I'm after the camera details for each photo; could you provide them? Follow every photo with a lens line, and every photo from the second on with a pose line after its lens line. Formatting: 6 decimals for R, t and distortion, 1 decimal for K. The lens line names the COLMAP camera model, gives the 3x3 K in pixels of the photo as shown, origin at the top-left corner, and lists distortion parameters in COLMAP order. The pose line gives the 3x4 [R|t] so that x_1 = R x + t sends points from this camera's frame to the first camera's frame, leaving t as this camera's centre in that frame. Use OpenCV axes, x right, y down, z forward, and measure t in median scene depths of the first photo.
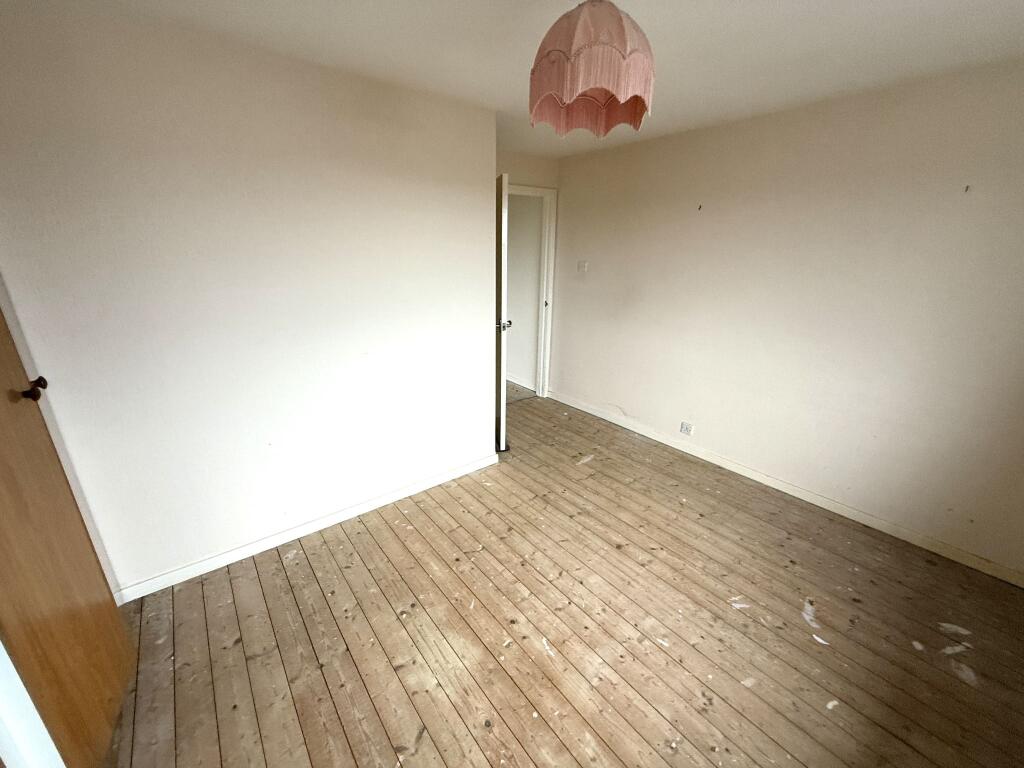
lens RADIAL K [[406.5, 0, 508.1], [0, 406.5, 384.1], [0, 0, 1]] dist [-0.001285, 0.000307]
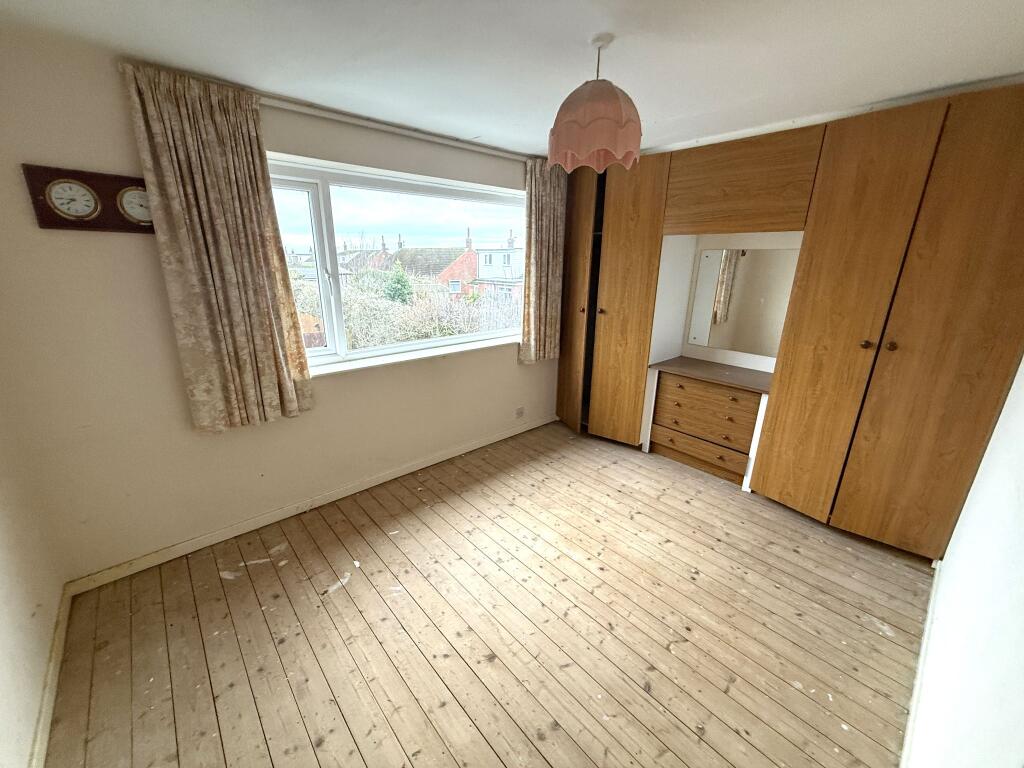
lens RADIAL K [[406.5, 0, 508.1], [0, 406.5, 384.1], [0, 0, 1]] dist [-0.001285, 0.000307]
pose [[-0.998354, -0.003443, -0.057240, 0.344182], [-0.036506, 0.807943, 0.588129, -0.532001], [0.044222, 0.589251, -0.806739, 1.571386]]
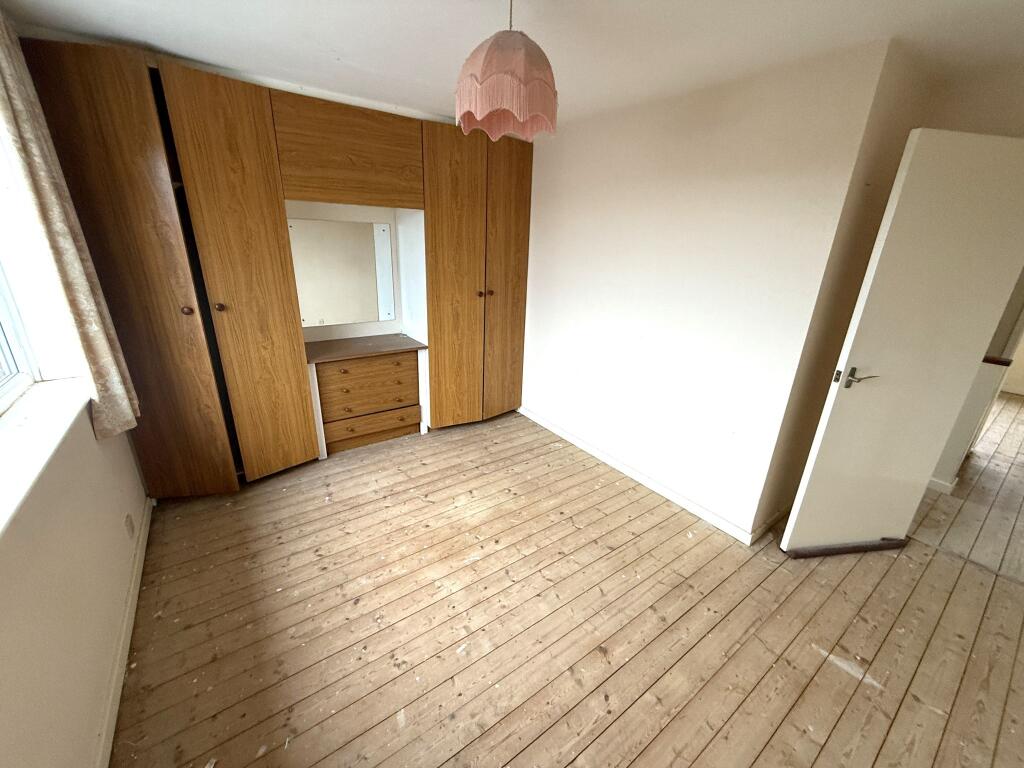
lens RADIAL K [[406.5, 0, 508.1], [0, 406.5, 384.1], [0, 0, 1]] dist [-0.001285, 0.000307]
pose [[-0.051551, 0.322853, -0.945044, 0.987599], [-0.353887, 0.878991, 0.319592, -0.237430], [0.933867, 0.350914, 0.068940, 0.746904]]
